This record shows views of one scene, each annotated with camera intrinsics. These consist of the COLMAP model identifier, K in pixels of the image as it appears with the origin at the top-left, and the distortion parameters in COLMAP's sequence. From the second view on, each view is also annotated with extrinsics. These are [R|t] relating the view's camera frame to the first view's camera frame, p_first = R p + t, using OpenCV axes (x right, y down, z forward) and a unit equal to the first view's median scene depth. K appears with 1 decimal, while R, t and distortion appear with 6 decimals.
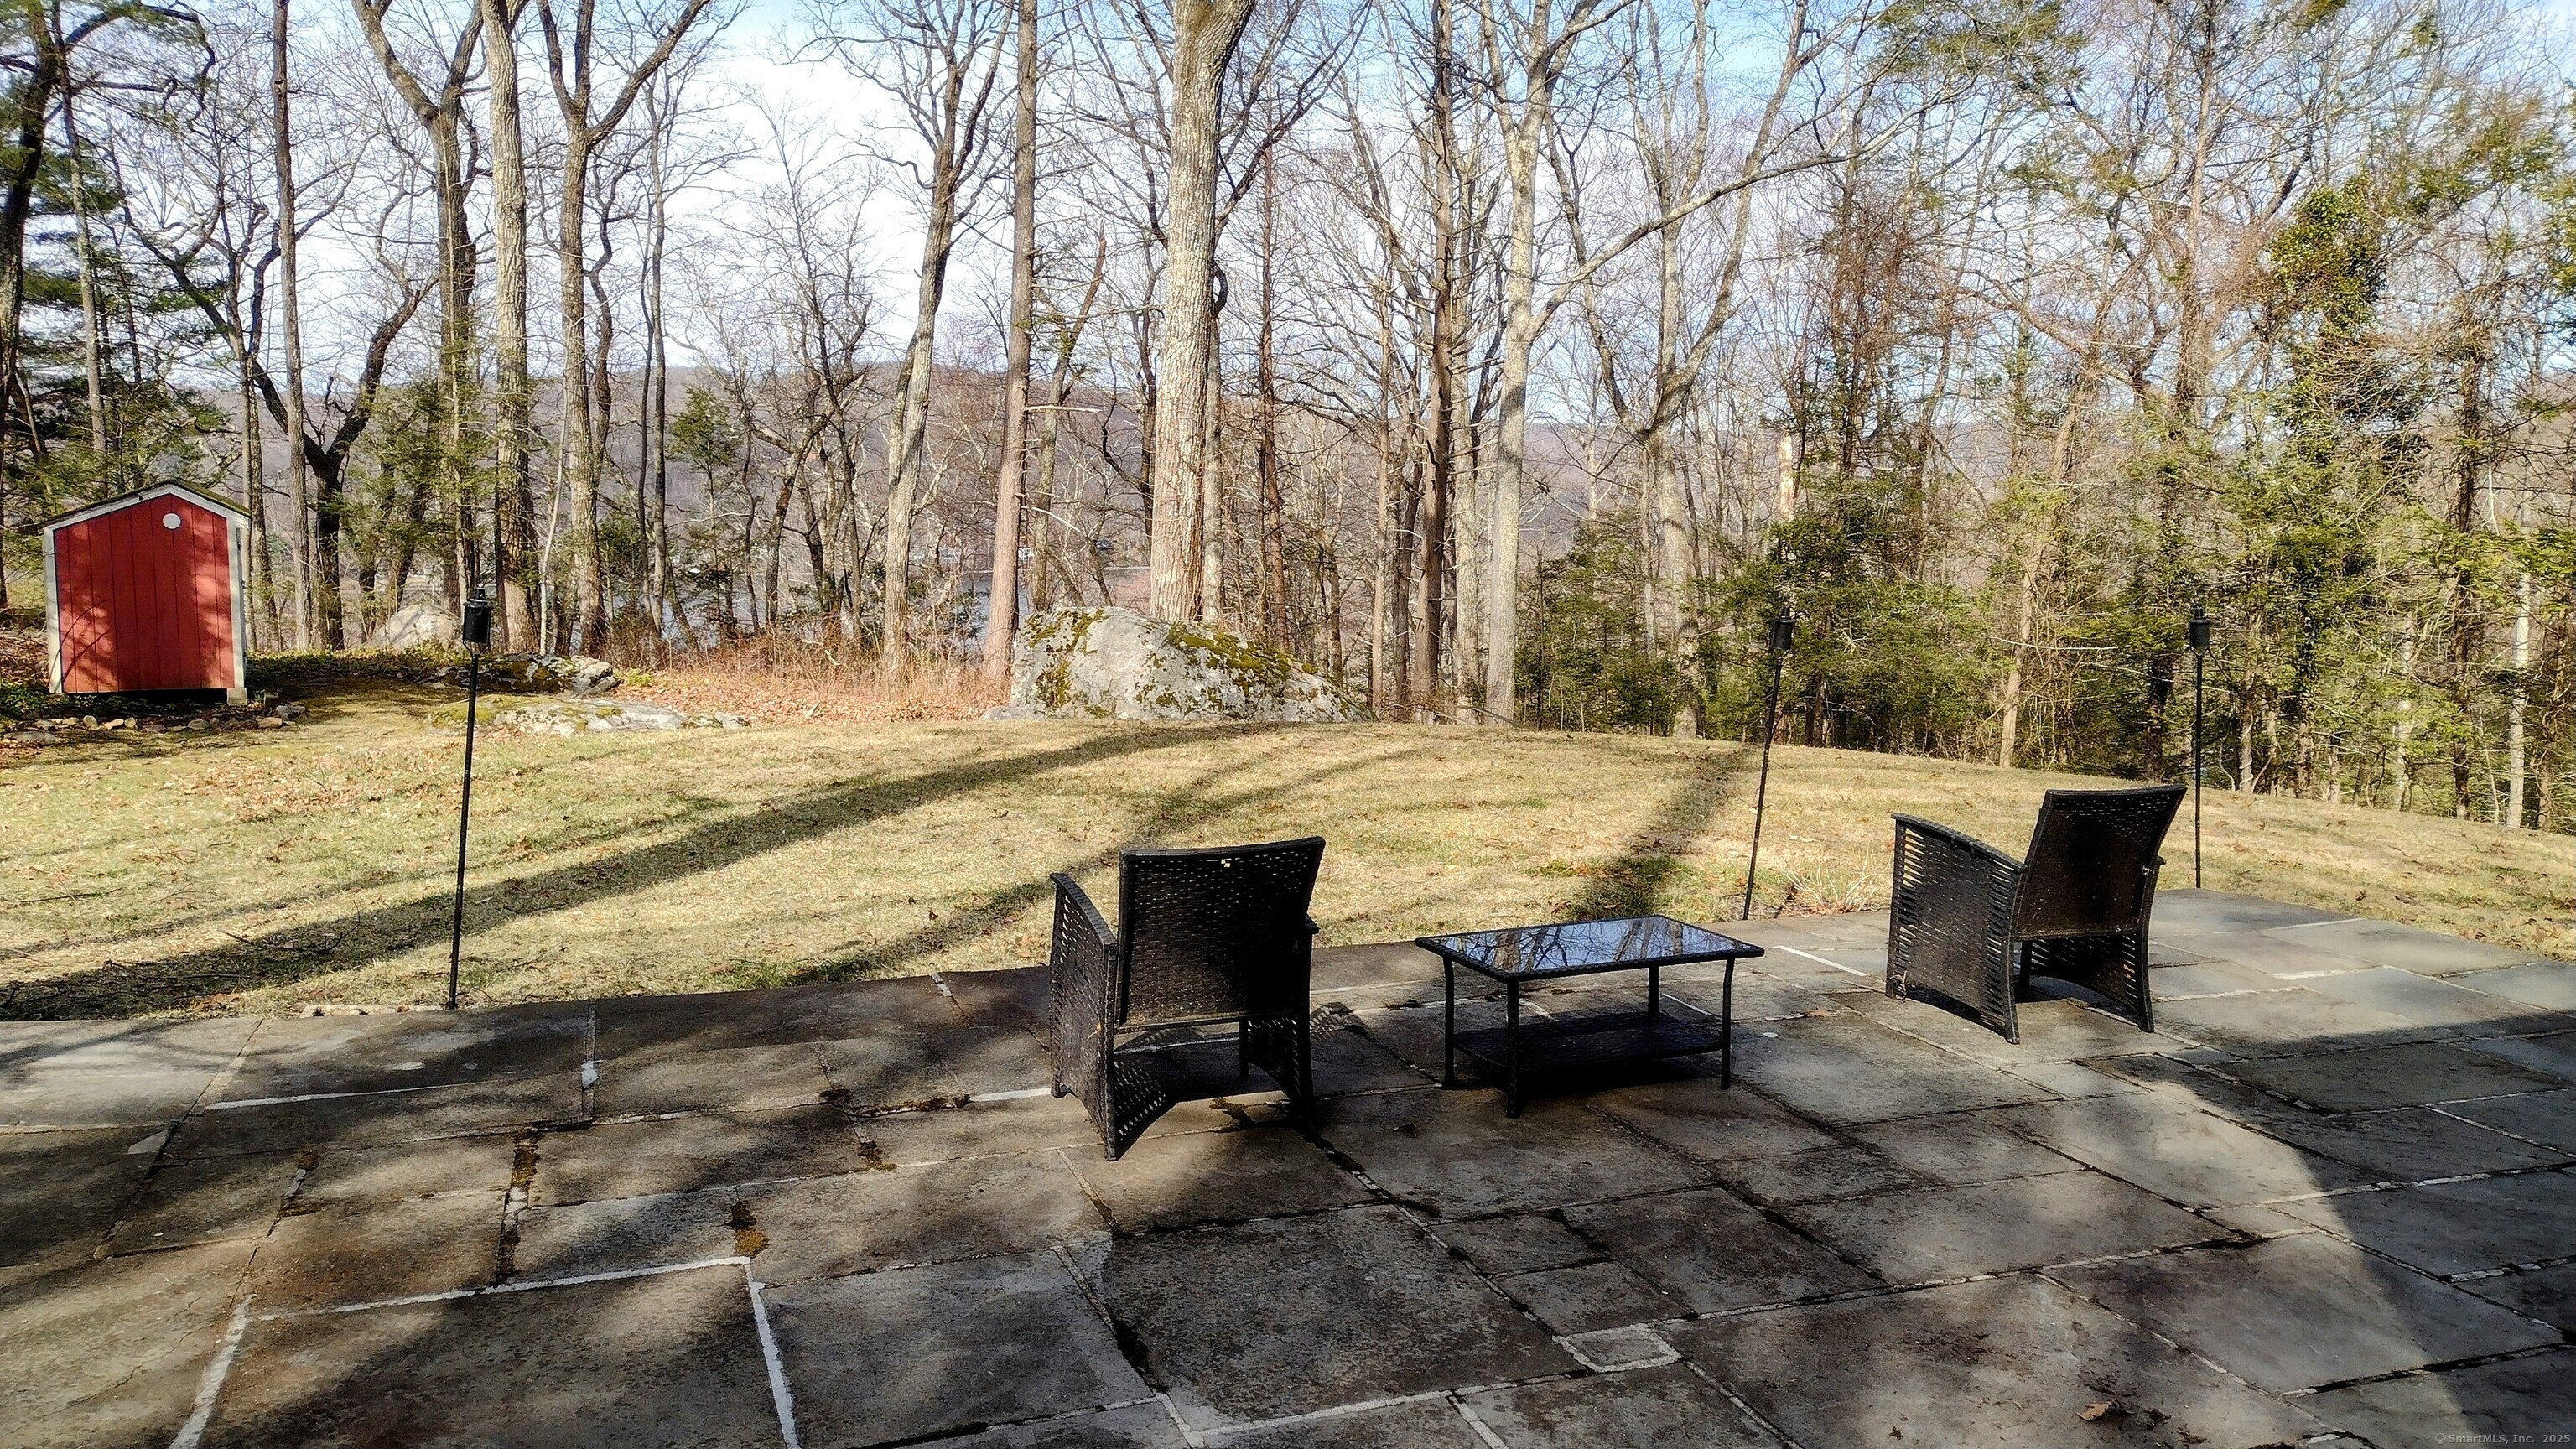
lens RADIAL K [[1941.6, 0, 1288.6], [0, 1941.6, 724.6], [0, 0, 1]] dist [0.040040, -0.028747]
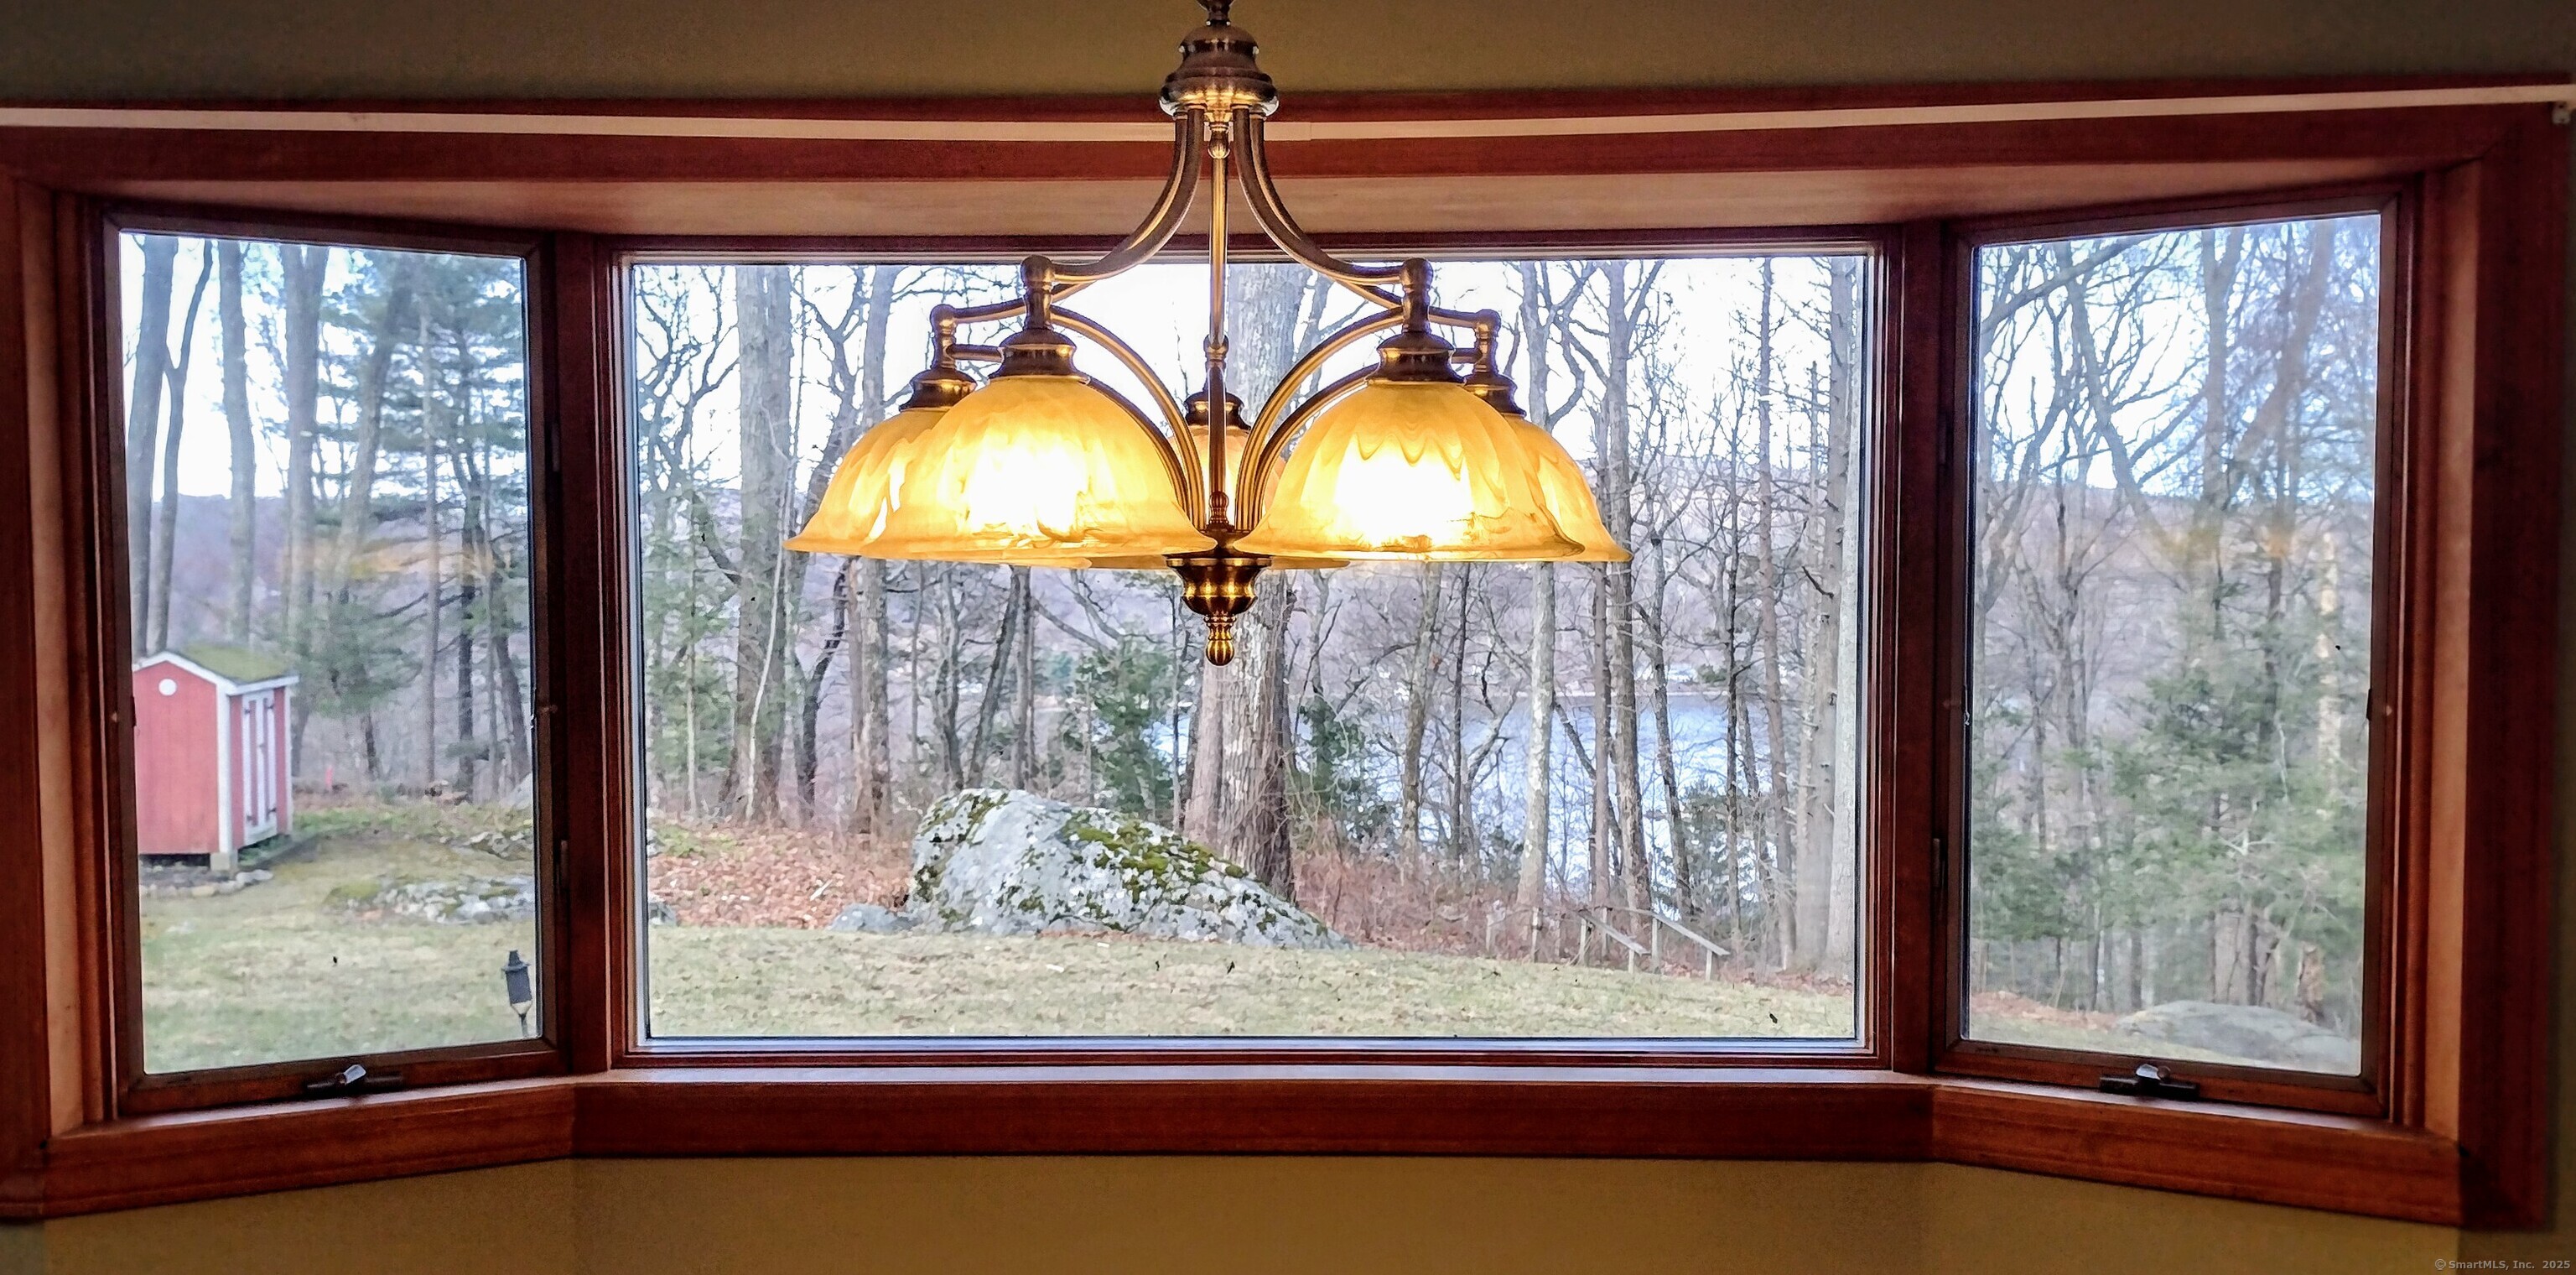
lens RADIAL K [[2233.9, 0, 1255.6], [0, 2233.9, 703.7], [0, 0, 1]] dist [0.035205, -0.015801]
pose [[0.931013, 0.011772, -0.364797, 0.377567], [-0.036790, 0.997416, -0.061705, -0.042753], [0.363128, 0.070869, 0.929040, 0.113902]]
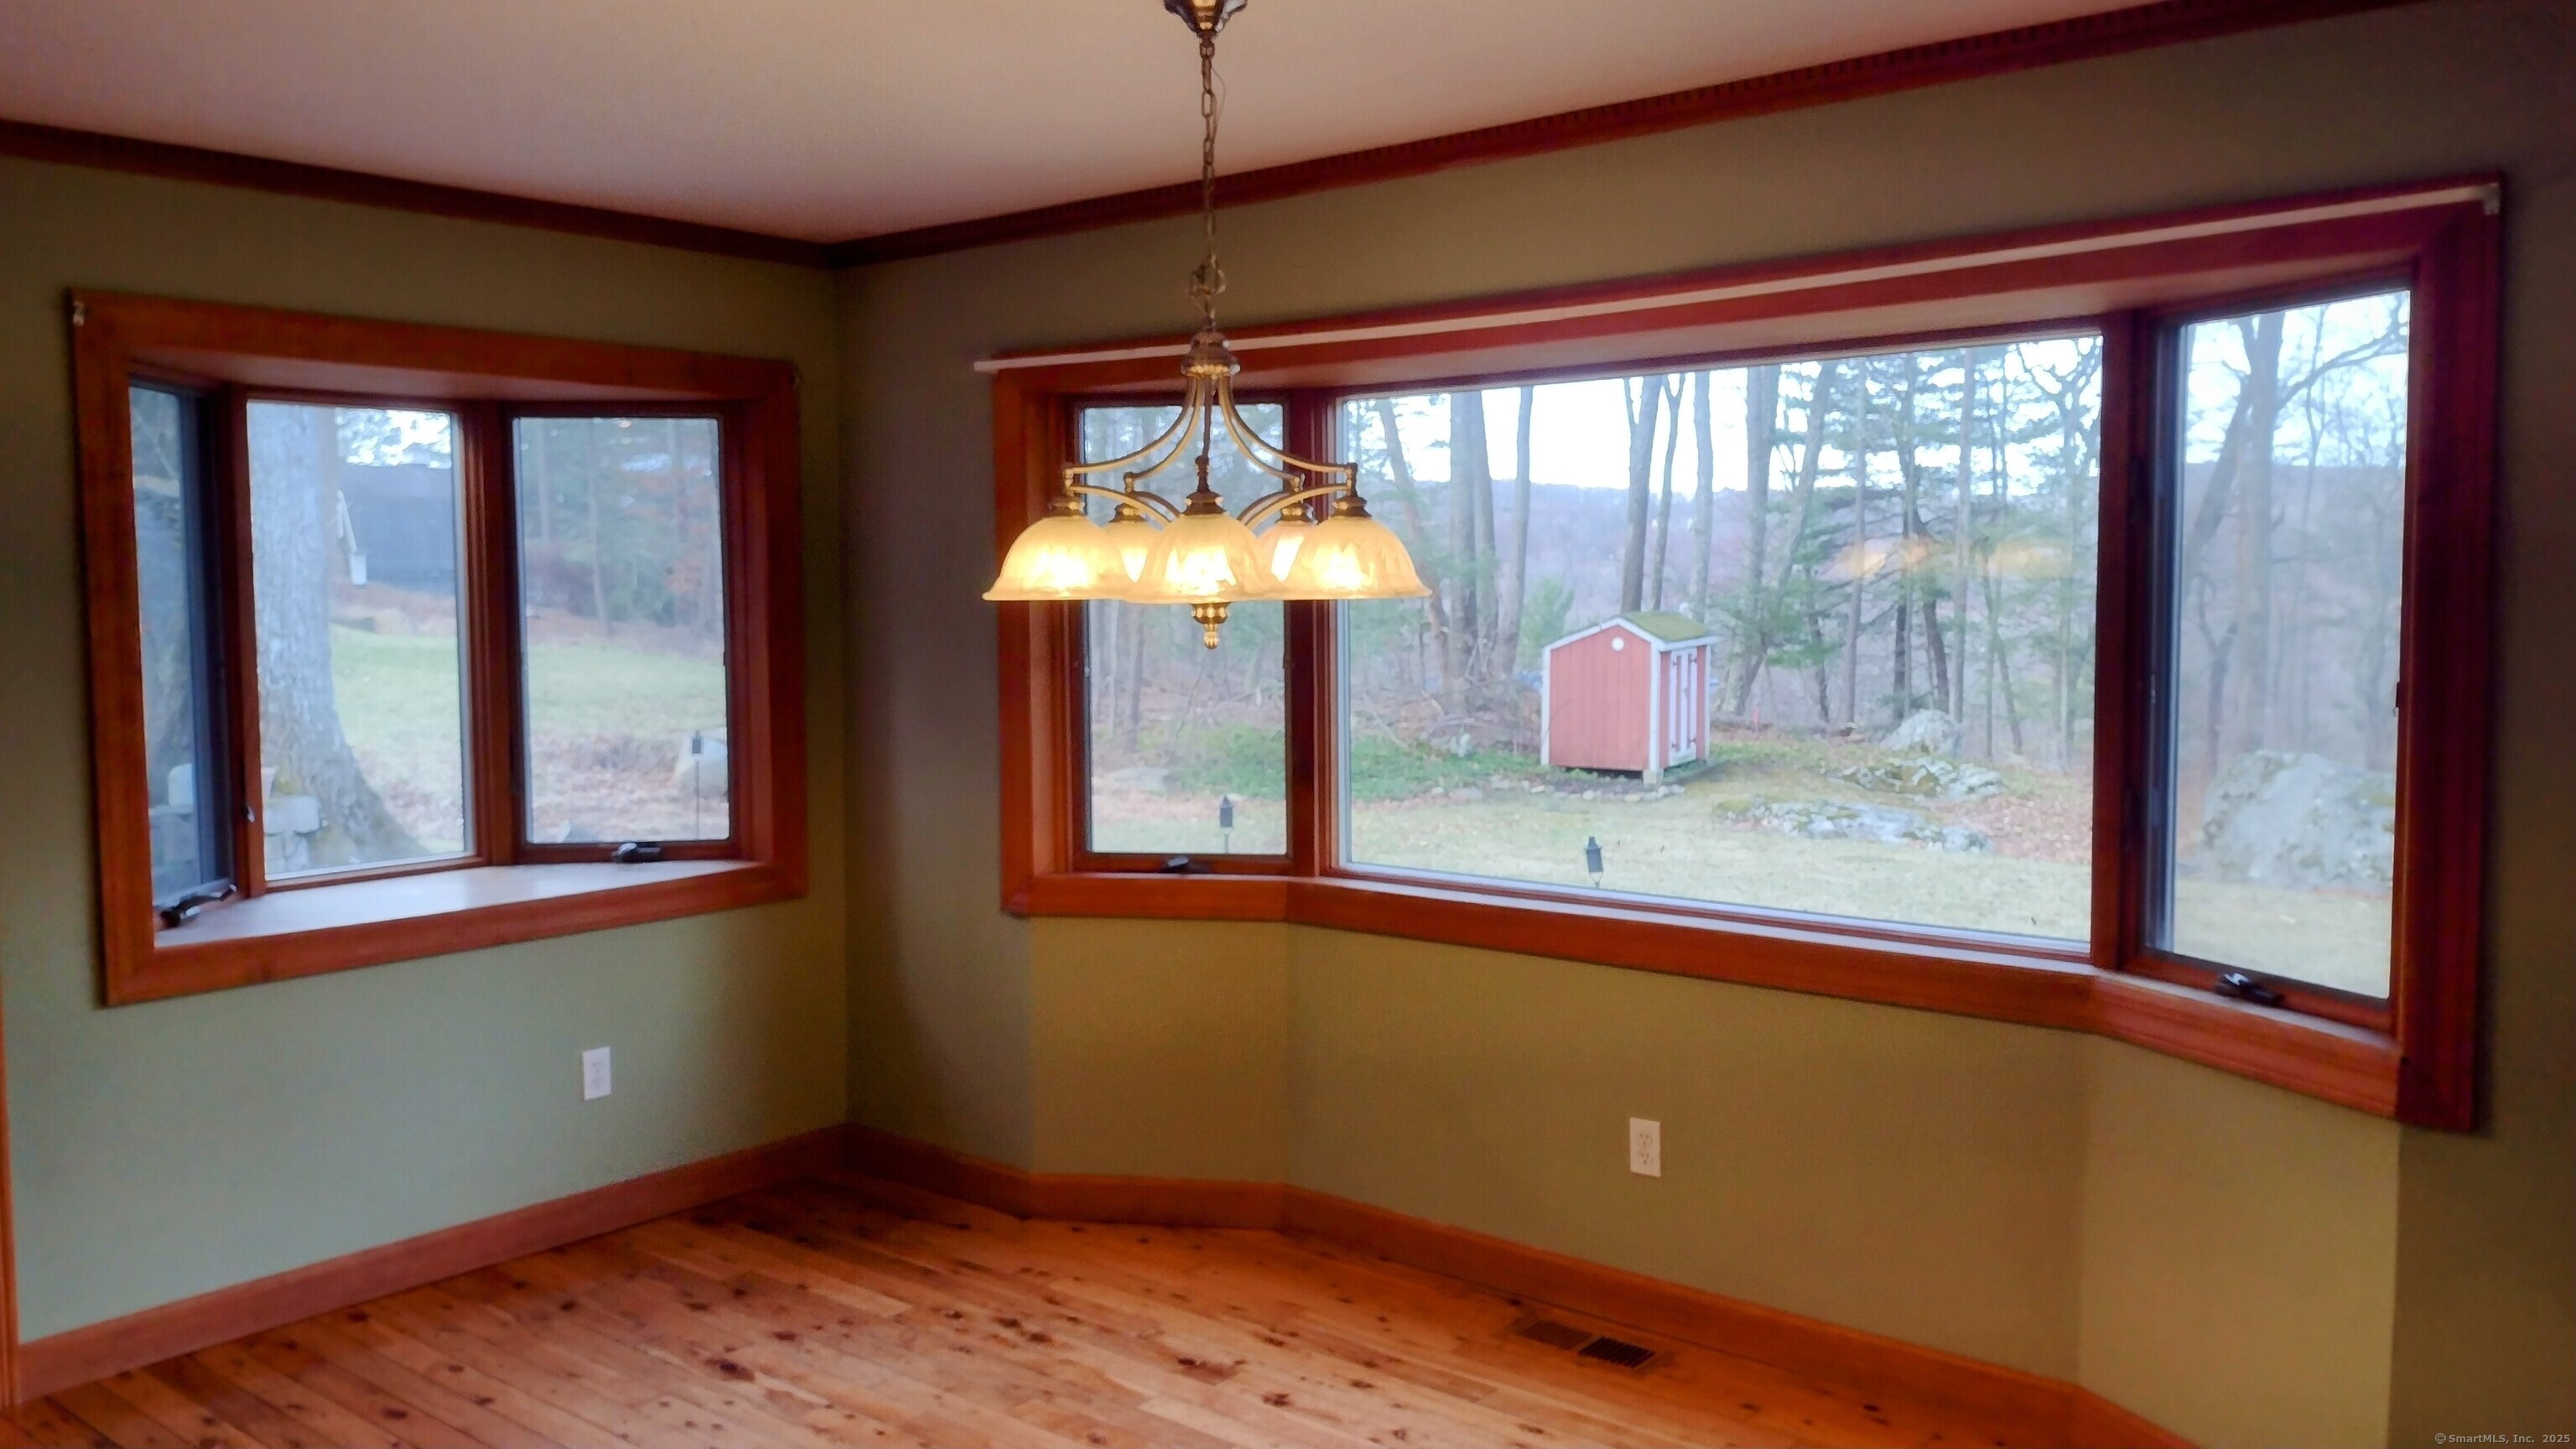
lens RADIAL K [[1941.6, 0, 1289.5], [0, 1941.6, 719.5], [0, 0, 1]] dist [0.040040, -0.028747]
pose [[0.503702, 0.055180, -0.862113, 0.468629], [-0.088968, 0.995965, 0.011766, -0.046103], [0.859284, 0.070774, 0.506579, 0.122649]]
